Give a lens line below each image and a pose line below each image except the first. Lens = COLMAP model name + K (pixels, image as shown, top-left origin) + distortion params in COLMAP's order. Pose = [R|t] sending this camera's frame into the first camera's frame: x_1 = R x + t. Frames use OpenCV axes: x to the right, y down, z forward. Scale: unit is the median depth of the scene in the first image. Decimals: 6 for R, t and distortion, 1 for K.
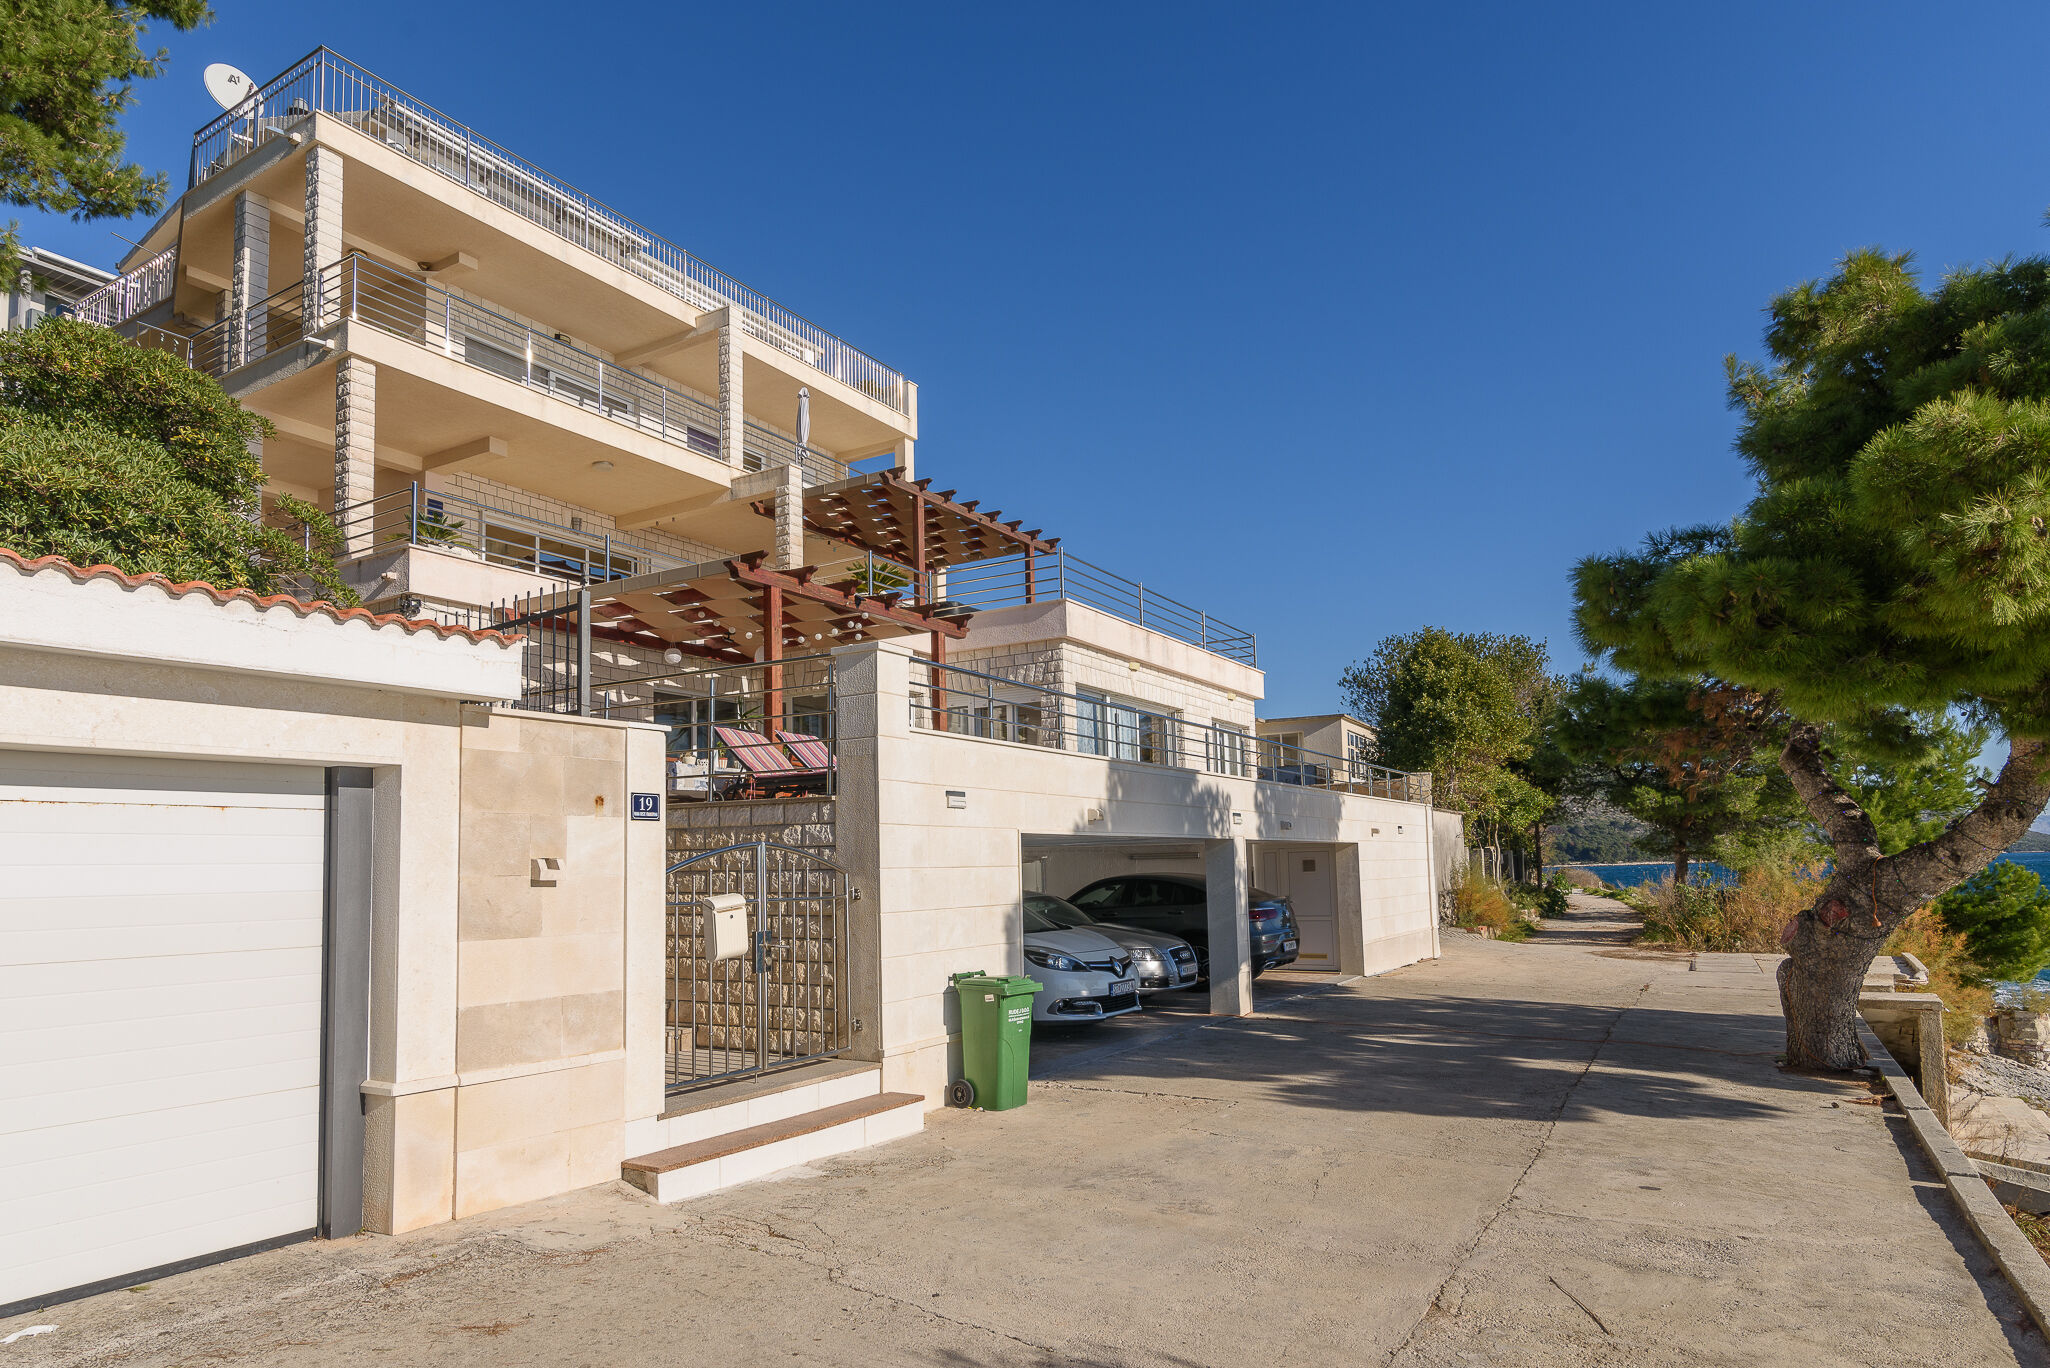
lens RADIAL K [[1205.6, 0, 1022.9], [0, 1205.6, 747.5], [0, 0, 1]] dist [0.002014, -0.000119]
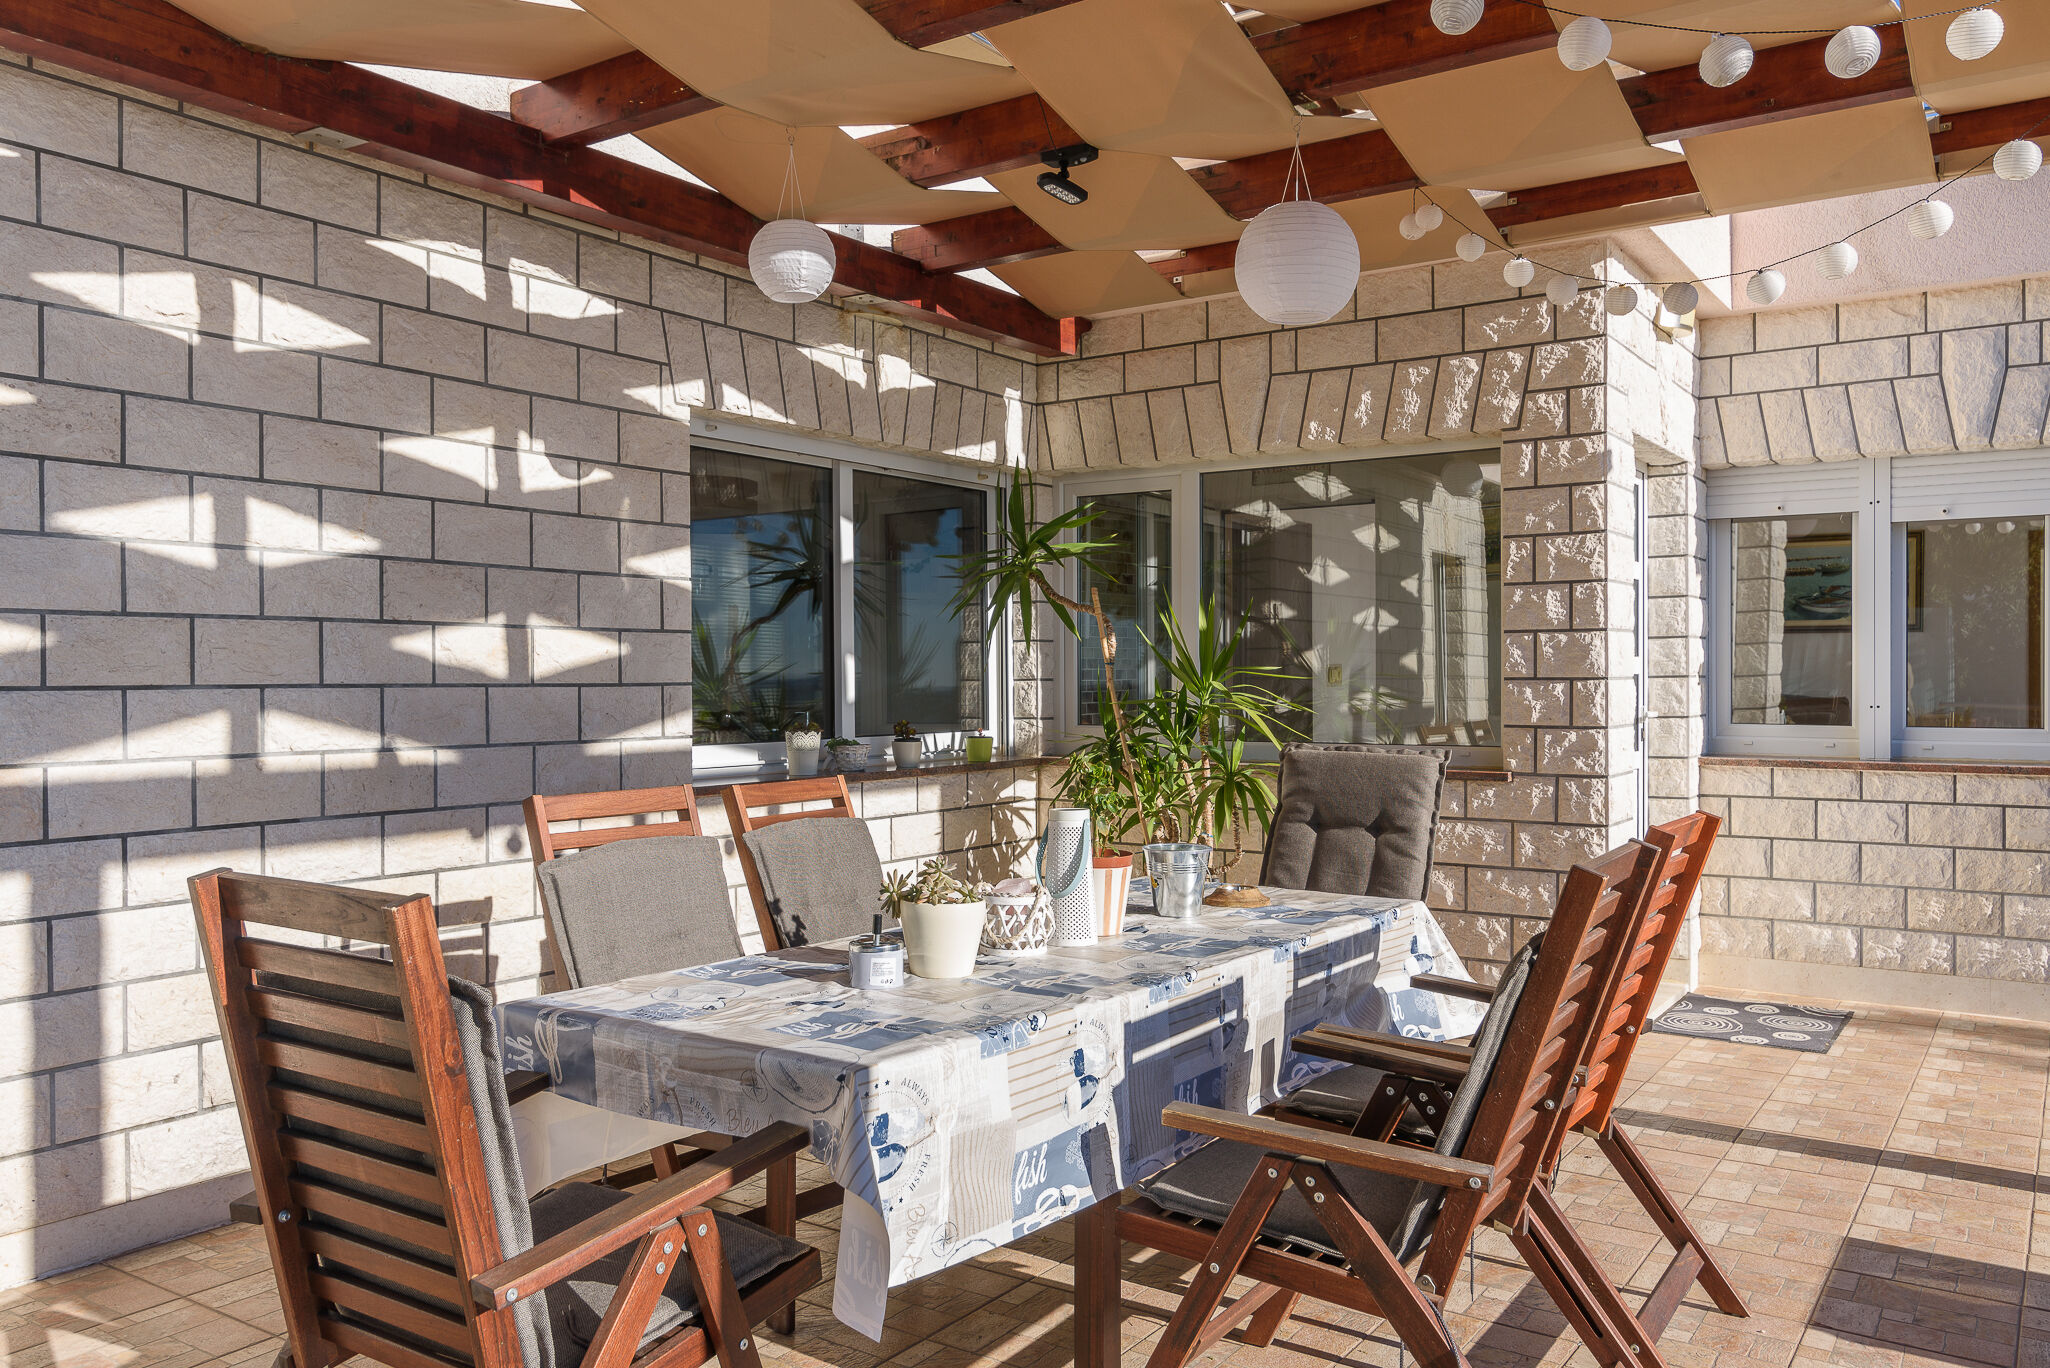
lens RADIAL K [[1552.9, 0, 1025.0], [0, 1552.9, 684.0], [0, 0, 1]] dist [0.001074, -0.001387]
pose [[0.996963, 0.024793, -0.073824, -0.189903], [-0.016685, 0.993958, 0.108481, -0.029925], [0.076068, -0.106920, 0.991354, 0.614245]]
